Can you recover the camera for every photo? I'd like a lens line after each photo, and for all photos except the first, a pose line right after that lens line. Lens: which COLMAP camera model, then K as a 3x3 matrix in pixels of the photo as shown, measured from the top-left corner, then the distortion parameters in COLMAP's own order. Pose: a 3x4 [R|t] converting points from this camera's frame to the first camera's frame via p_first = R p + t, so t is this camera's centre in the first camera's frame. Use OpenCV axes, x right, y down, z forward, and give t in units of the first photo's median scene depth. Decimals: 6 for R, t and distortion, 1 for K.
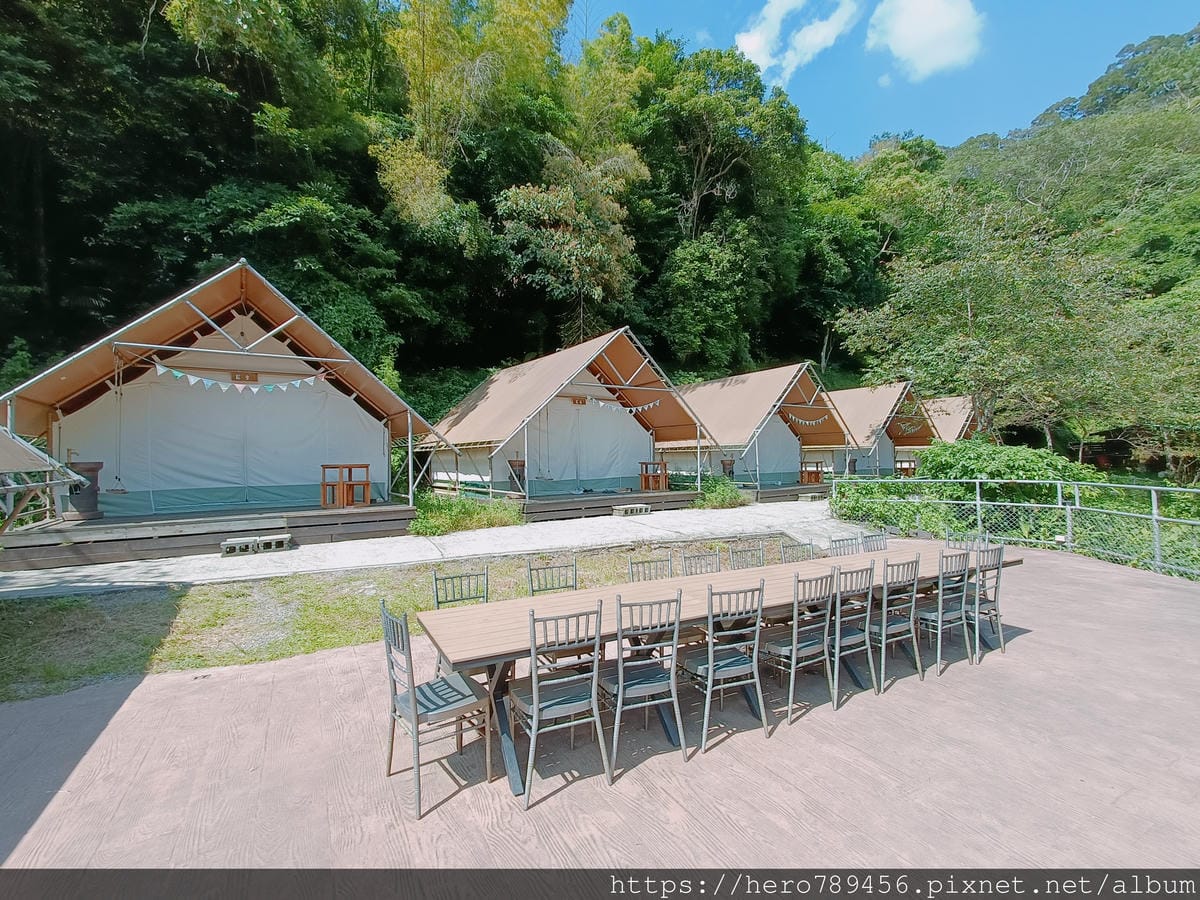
lens RADIAL K [[550.5, 0, 600.0], [0, 550.5, 450.0], [0, 0, 1]] dist [0.000337, 0.000016]
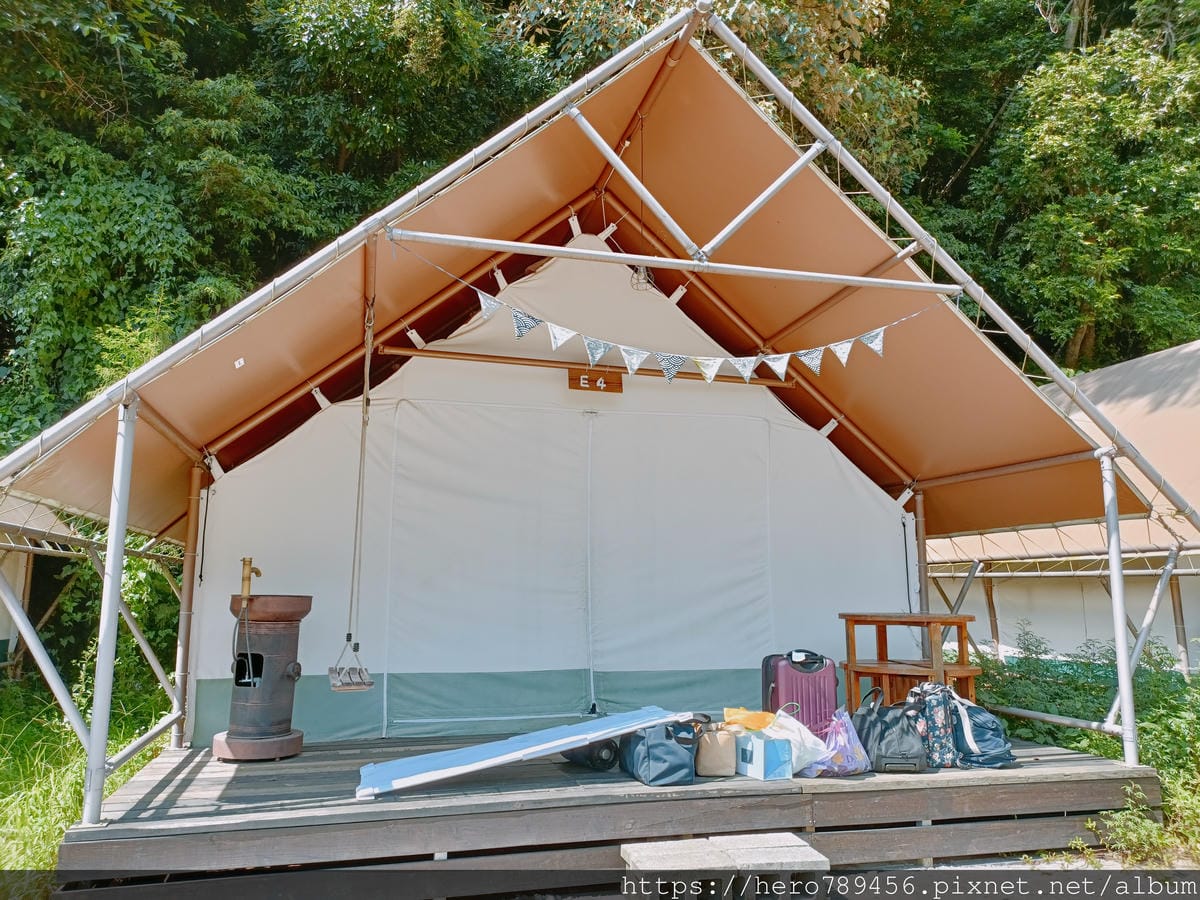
lens RADIAL K [[884.9, 0, 600.0], [0, 884.9, 450.0], [0, 0, 1]] dist [0.050756, -0.006018]
pose [[0.936351, -0.040932, -0.348672, 0.060045], [-0.007860, 0.990486, -0.137387, 0.003001], [0.350978, 0.131383, 0.927121, 0.310454]]
